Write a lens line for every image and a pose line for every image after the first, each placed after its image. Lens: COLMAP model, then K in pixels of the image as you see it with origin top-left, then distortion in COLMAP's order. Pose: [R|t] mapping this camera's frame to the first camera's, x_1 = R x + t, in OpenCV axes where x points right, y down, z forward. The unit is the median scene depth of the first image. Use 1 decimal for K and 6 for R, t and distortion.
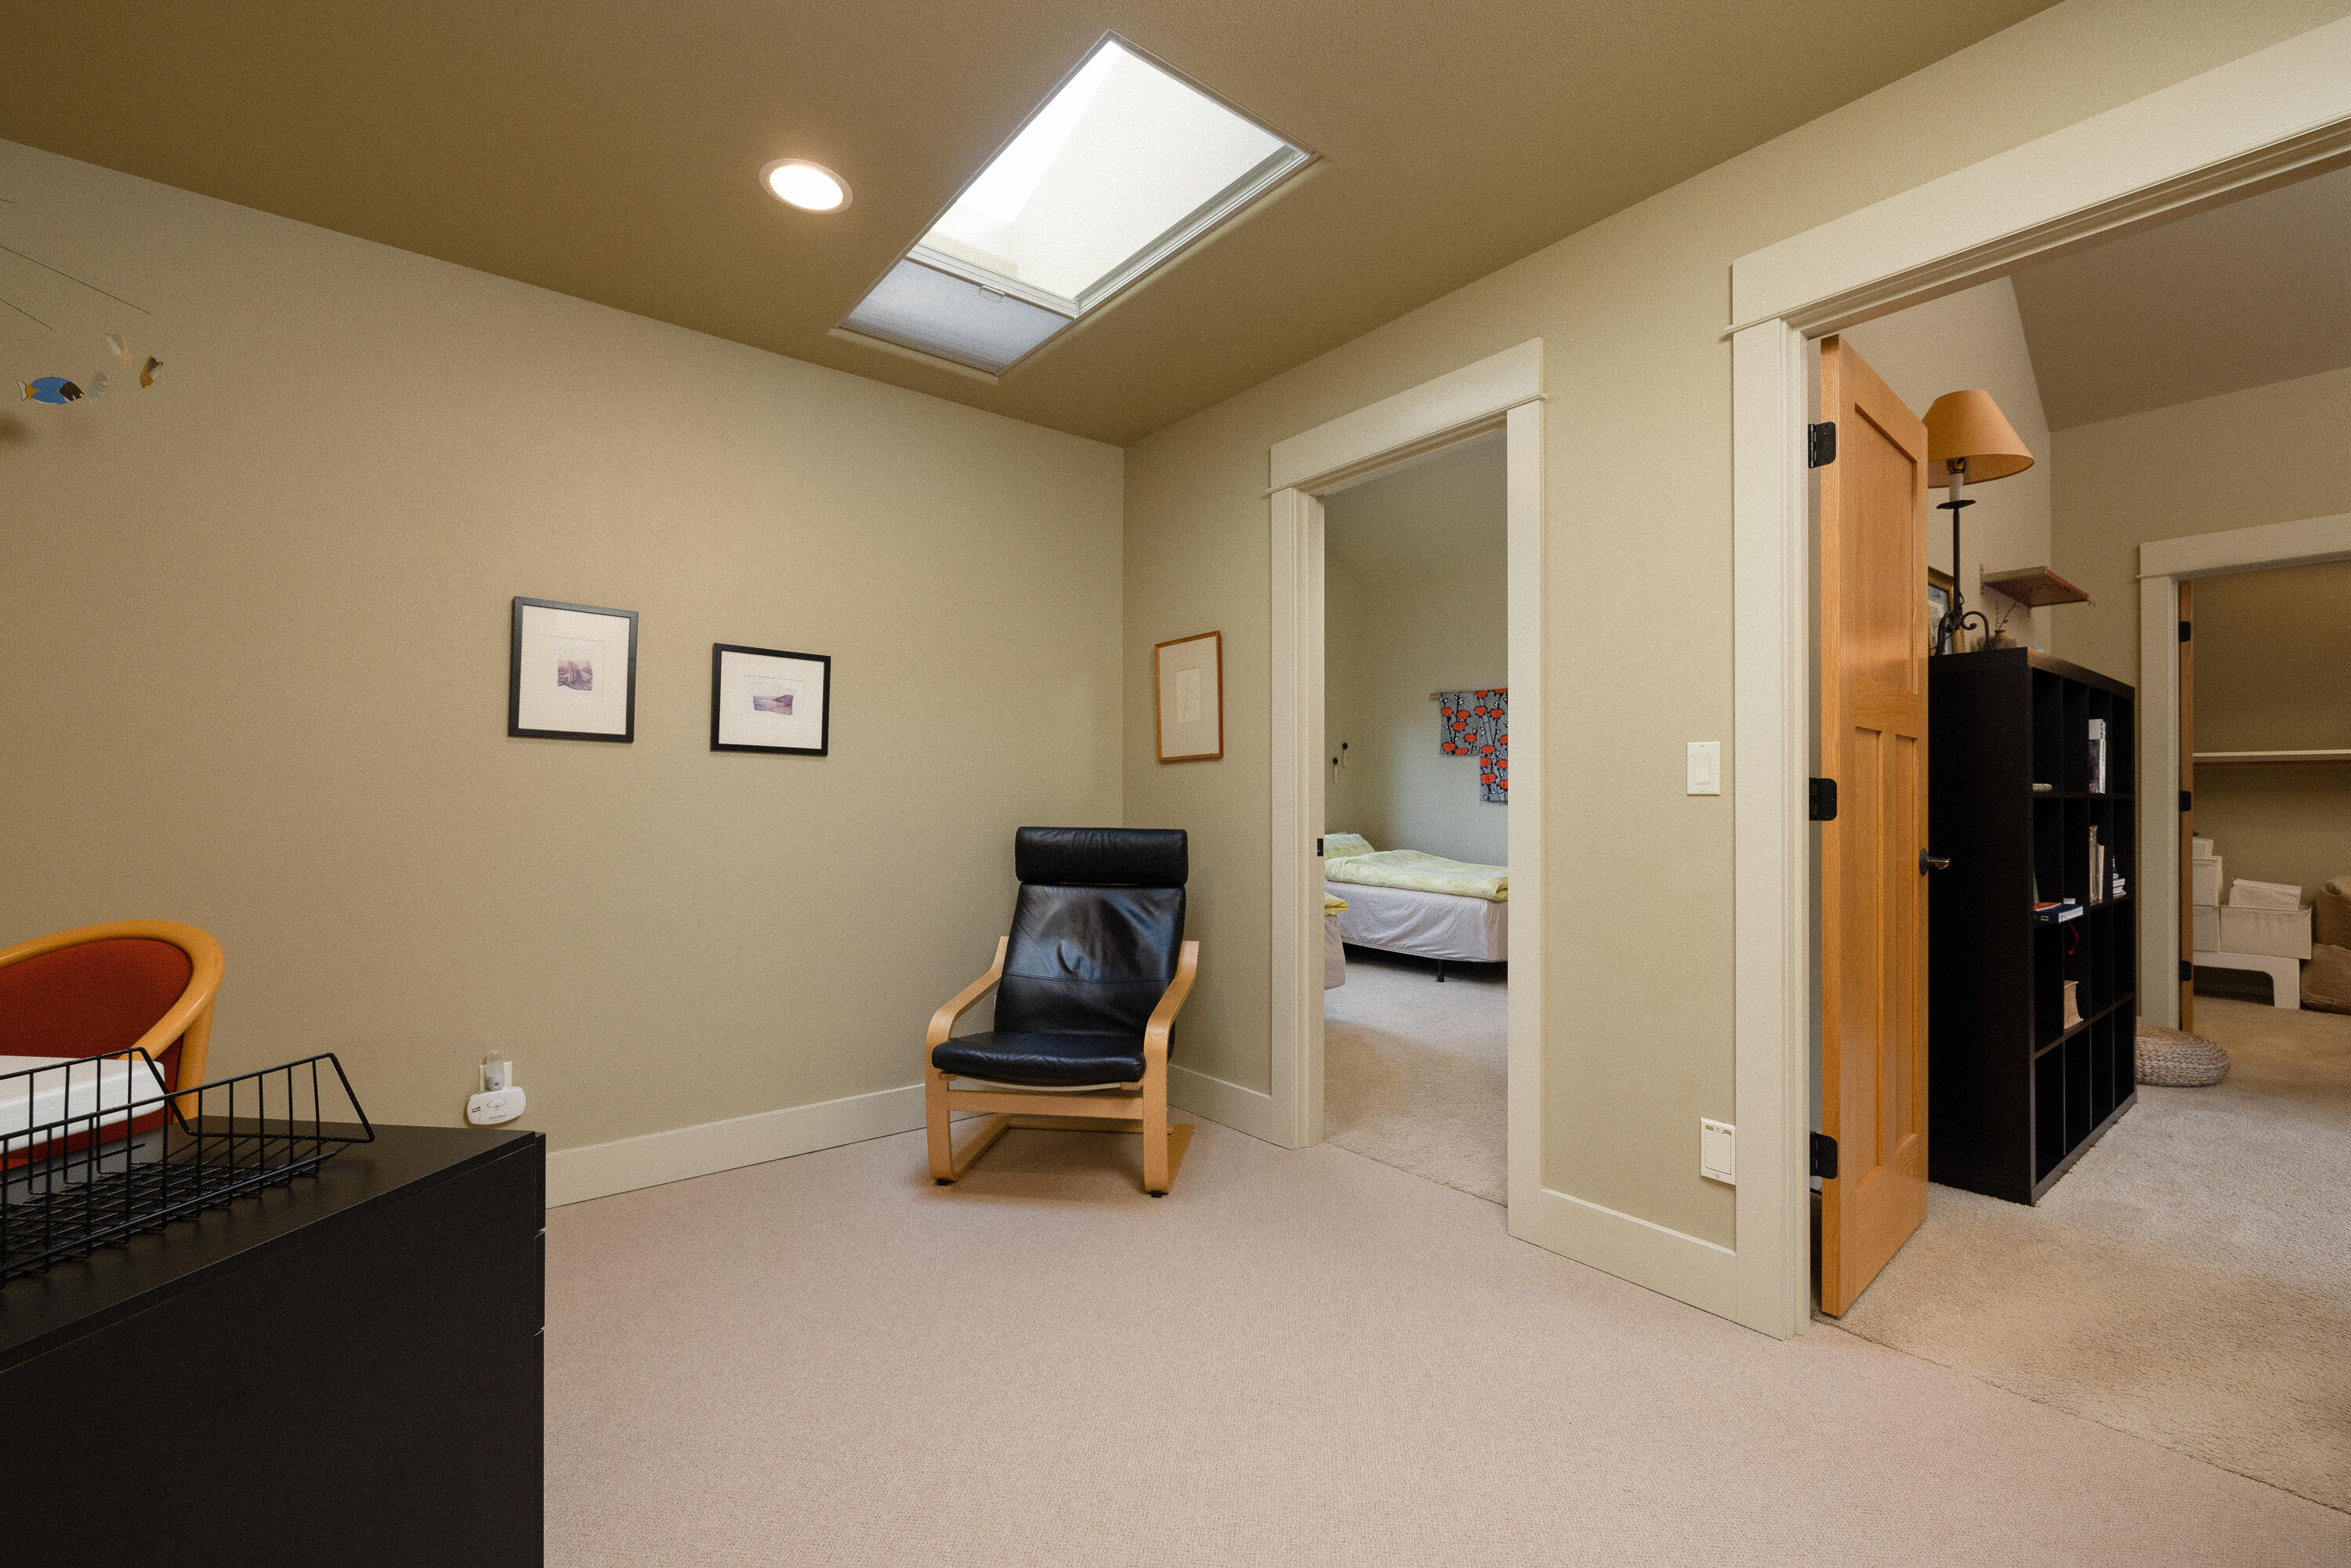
lens RADIAL K [[984.8, 0, 1186.5], [0, 984.8, 796.0], [0, 0, 1]] dist [-0.007529, 0.000543]
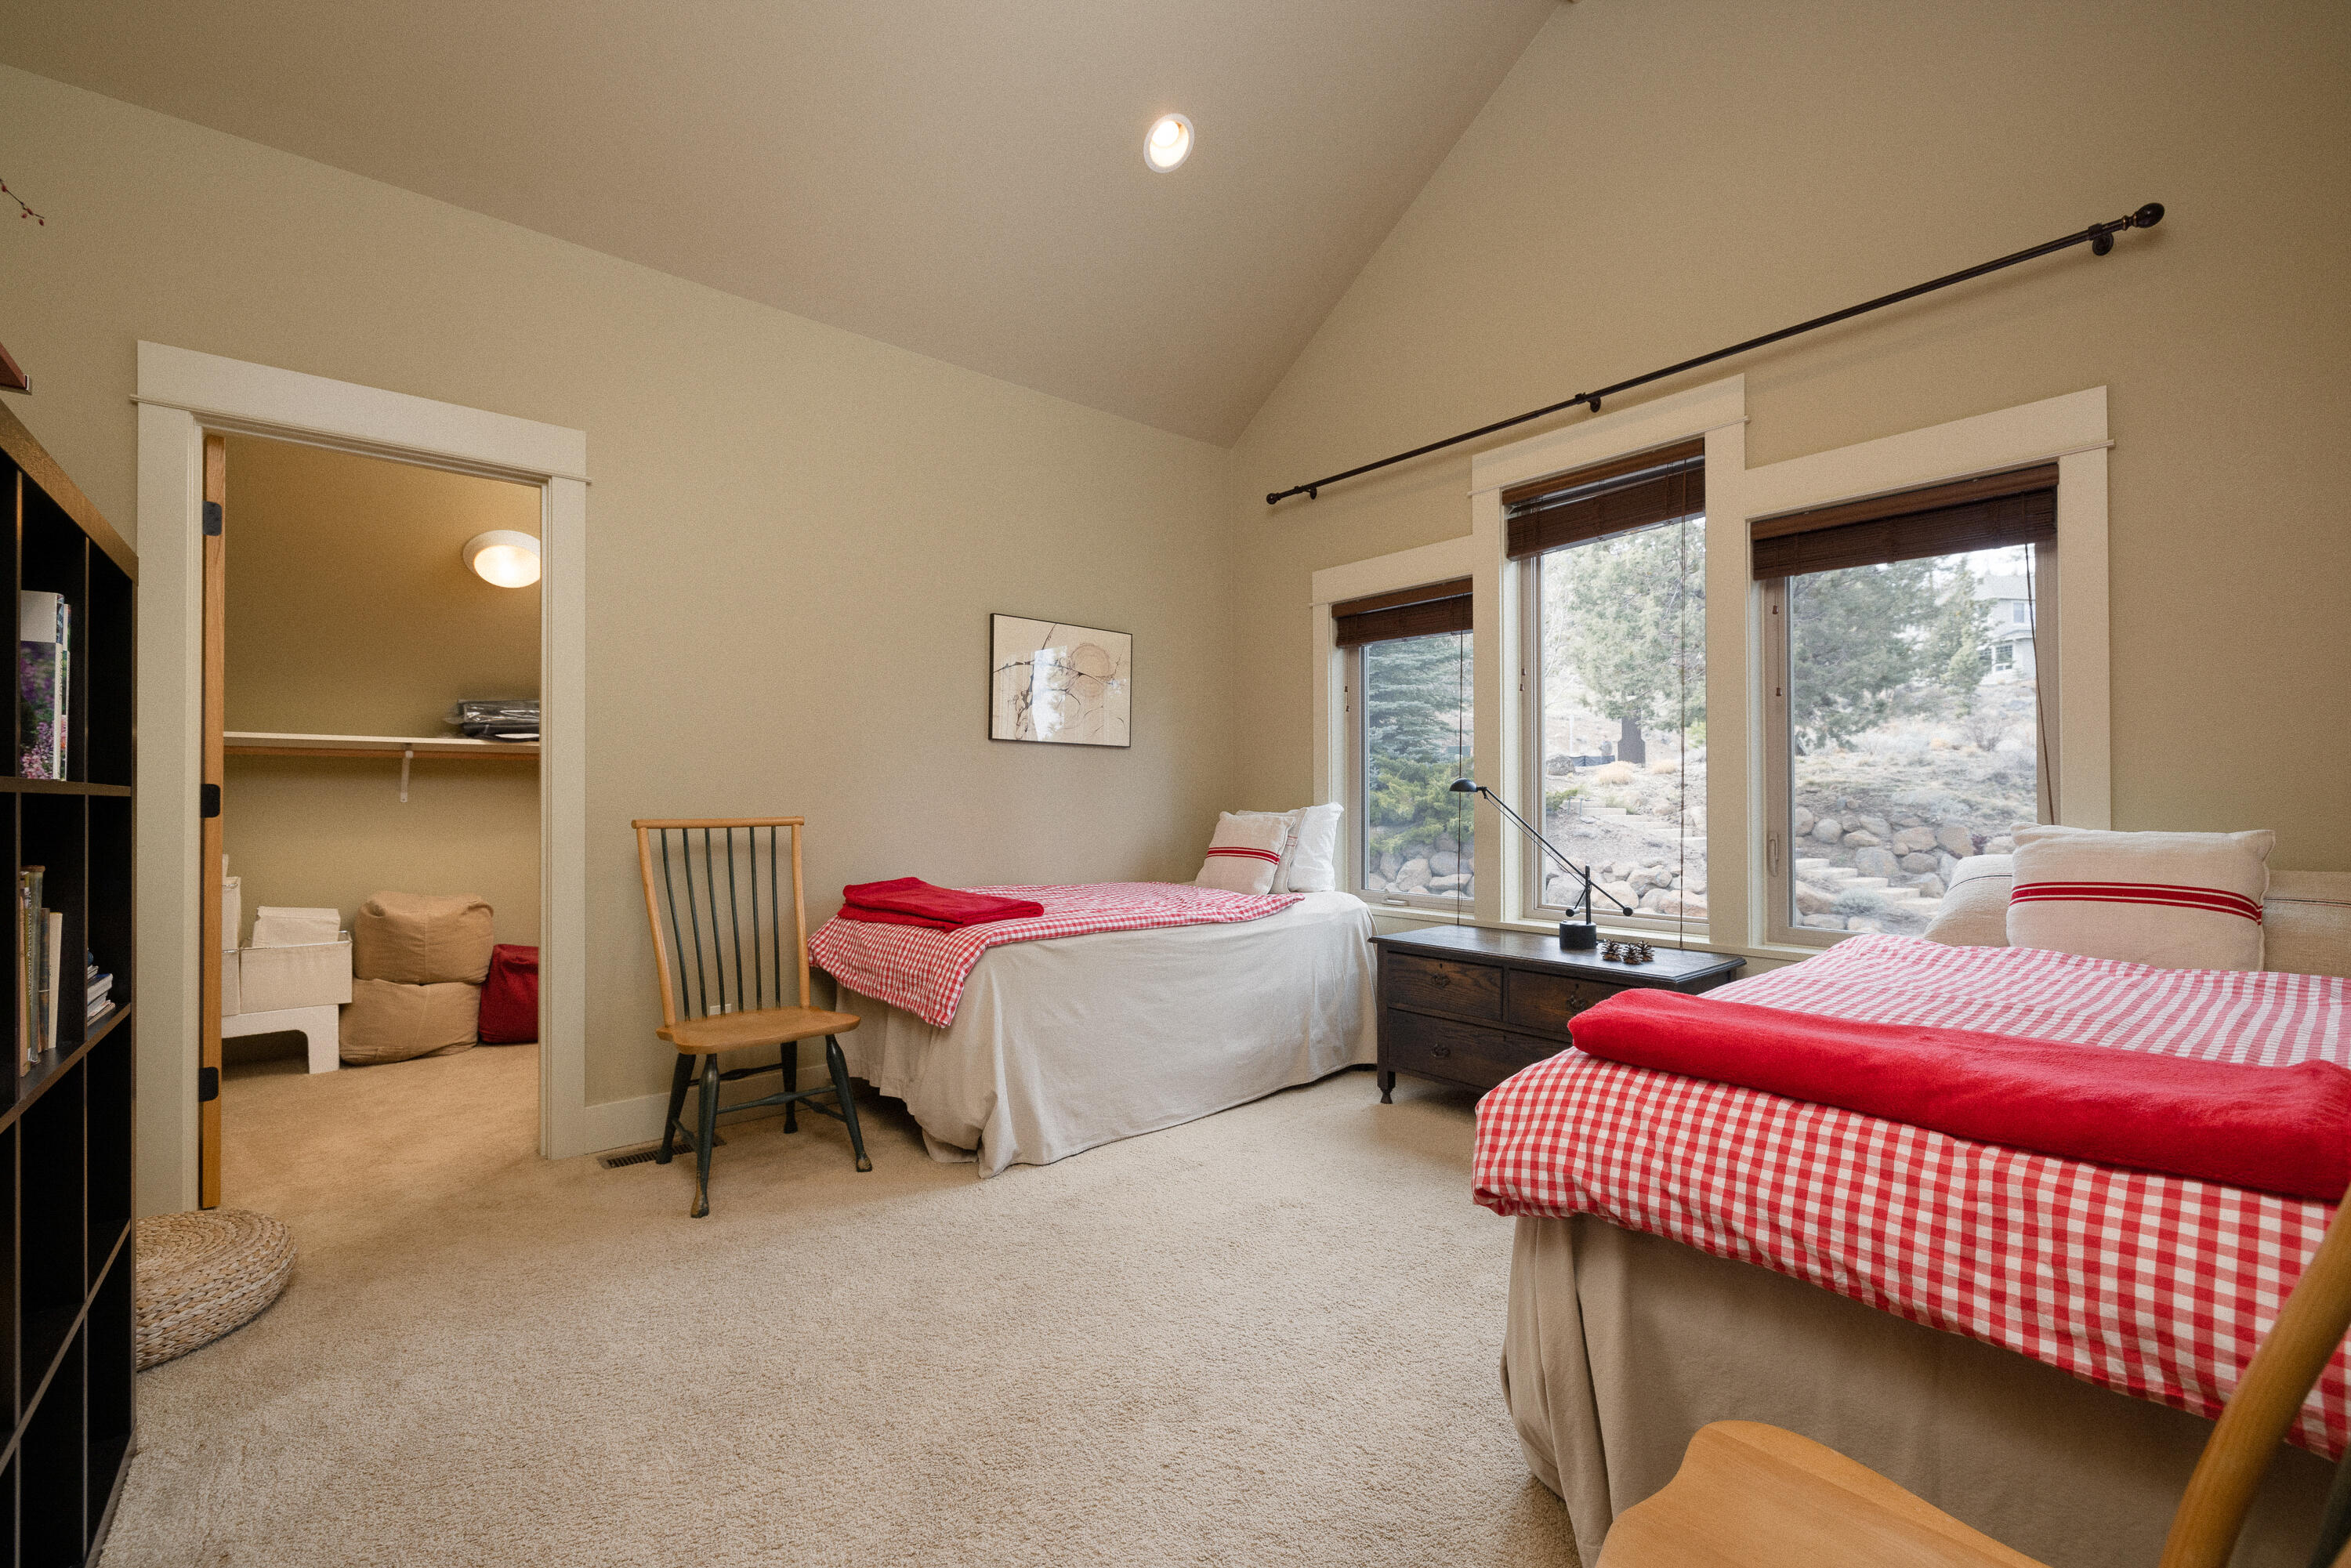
lens RADIAL K [[984.8, 0, 1177.0], [0, 984.8, 788.4], [0, 0, 1]] dist [-0.007529, 0.000543]
pose [[-0.035784, 0.005982, 0.999342, 0.403711], [-0.000792, 0.999982, -0.006014, 0.000771], [-0.999359, -0.001006, -0.035779, 0.431970]]
